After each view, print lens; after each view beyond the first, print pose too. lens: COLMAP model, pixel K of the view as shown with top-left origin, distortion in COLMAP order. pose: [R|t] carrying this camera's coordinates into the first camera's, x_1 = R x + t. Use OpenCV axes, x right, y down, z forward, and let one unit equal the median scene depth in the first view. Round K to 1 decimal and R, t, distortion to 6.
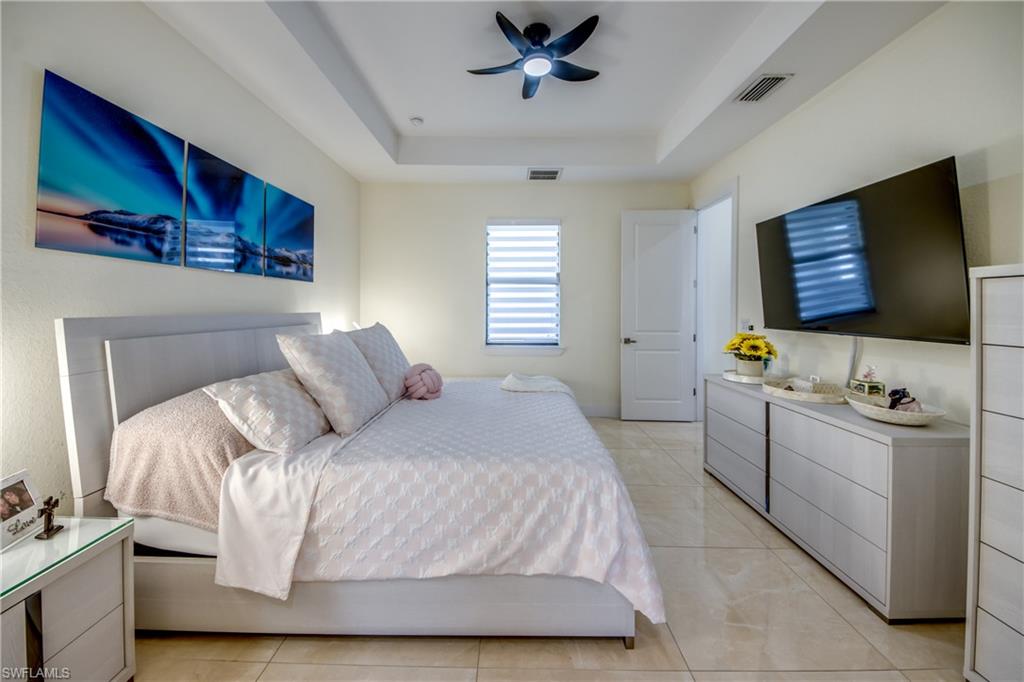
lens RADIAL K [[400.3, 0, 491.8], [0, 400.3, 313.4], [0, 0, 1]] dist [-0.052904, -0.000833]
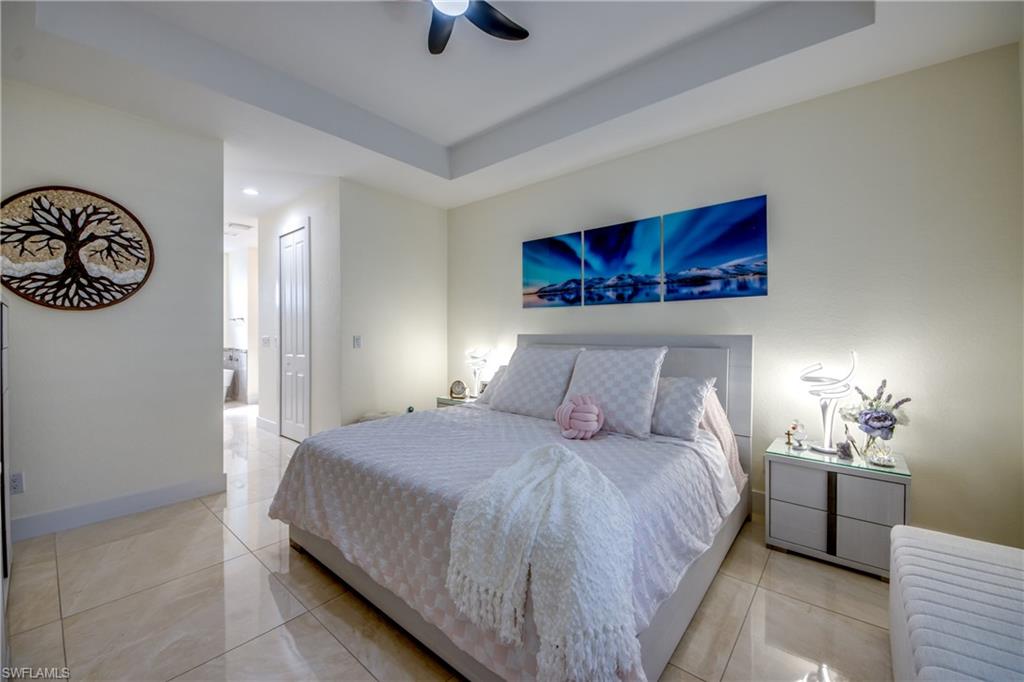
lens RADIAL K [[400.3, 0, 512.5], [0, 400.3, 336.4], [0, 0, 1]] dist [-0.052904, -0.000833]
pose [[-0.635802, 0.009519, -0.771793, 0.648970], [-0.008474, 0.999778, 0.019312, -0.016338], [0.771805, 0.018819, -0.635580, 1.634694]]
